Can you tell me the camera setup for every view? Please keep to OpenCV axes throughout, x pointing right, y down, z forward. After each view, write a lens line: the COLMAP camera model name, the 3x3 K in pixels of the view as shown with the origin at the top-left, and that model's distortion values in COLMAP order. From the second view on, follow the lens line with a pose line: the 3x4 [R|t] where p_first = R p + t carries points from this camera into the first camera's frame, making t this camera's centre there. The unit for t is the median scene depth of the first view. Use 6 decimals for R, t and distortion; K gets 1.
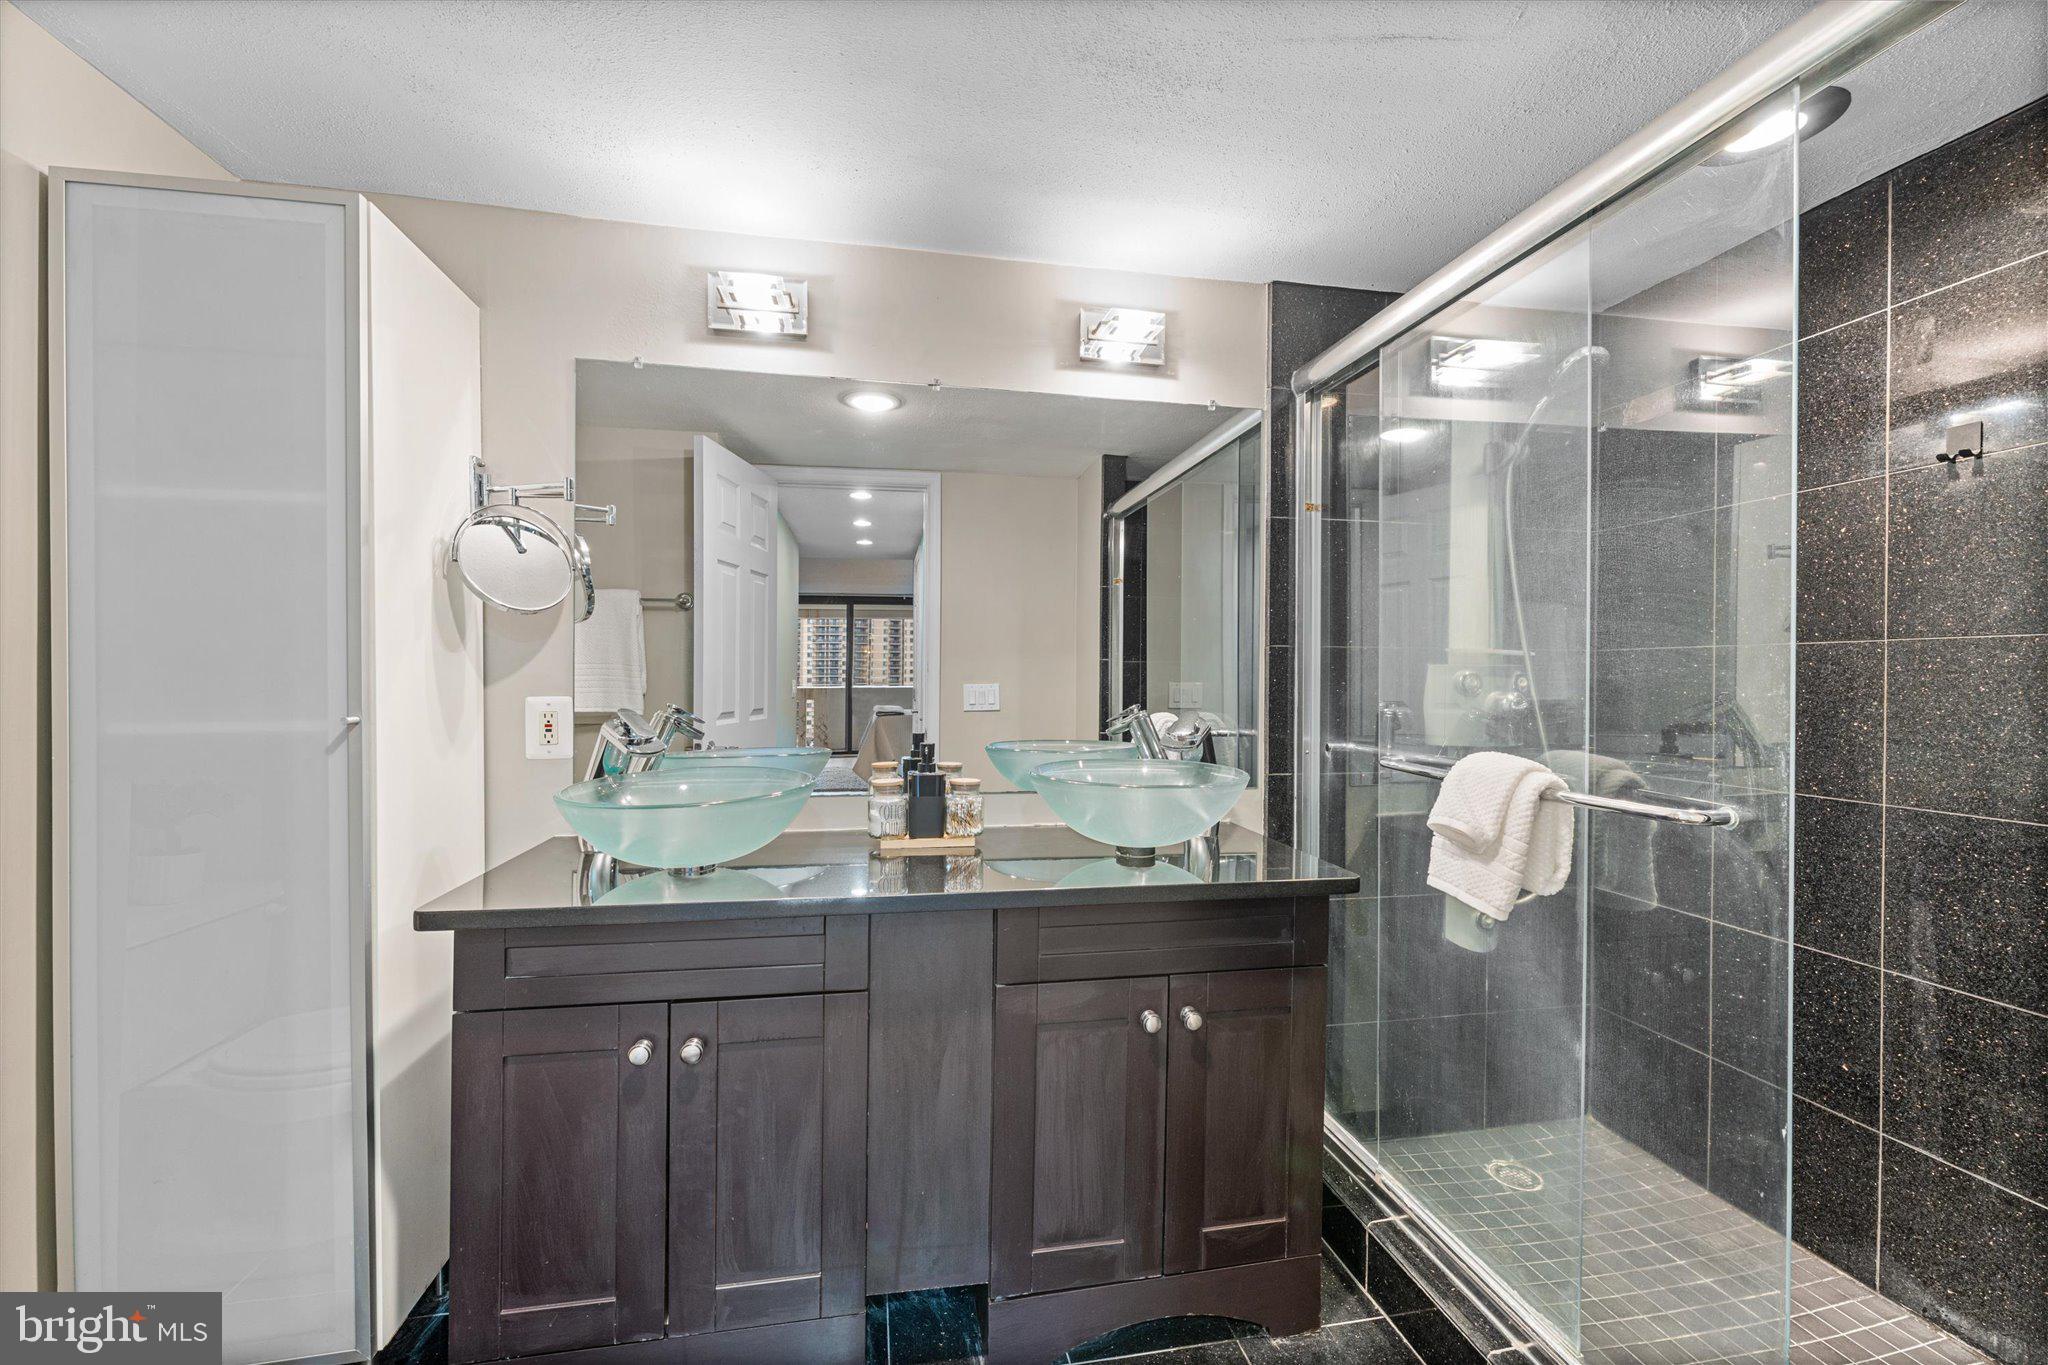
lens RADIAL K [[808.2, 0, 1016.7], [0, 808.2, 682.9], [0, 0, 1]] dist [-0.003451, 0.000266]
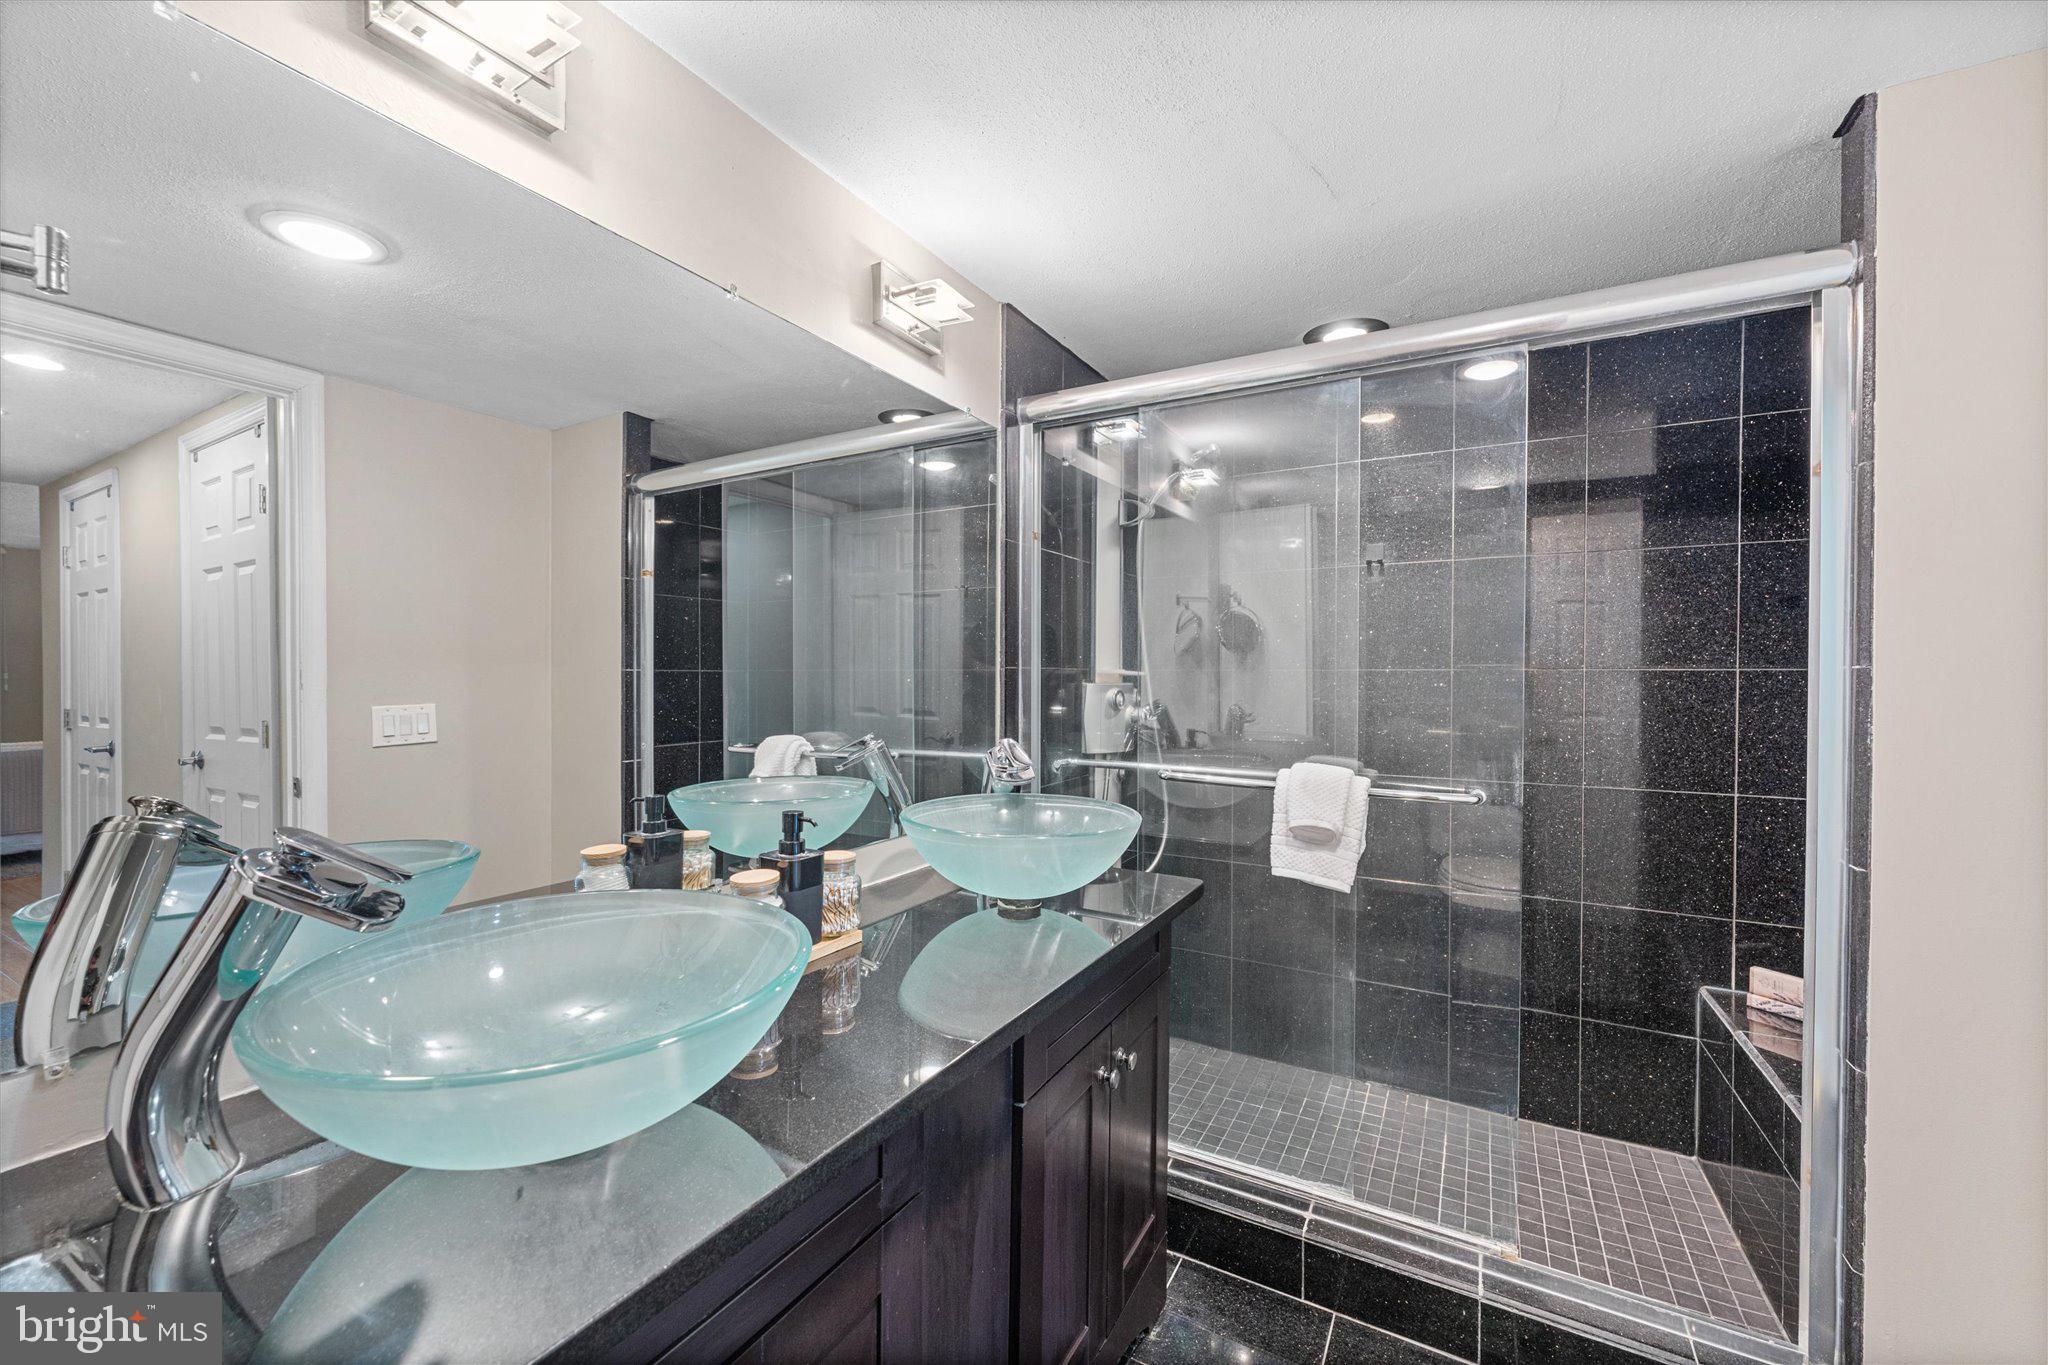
lens RADIAL K [[808.2, 0, 1016.7], [0, 808.2, 682.9], [0, 0, 1]] dist [-0.003451, 0.000266]
pose [[0.647318, -0.011348, 0.762135, -0.458126], [0.008315, 0.999935, 0.007827, -0.036235], [-0.762174, 0.001271, 0.647370, 0.352598]]
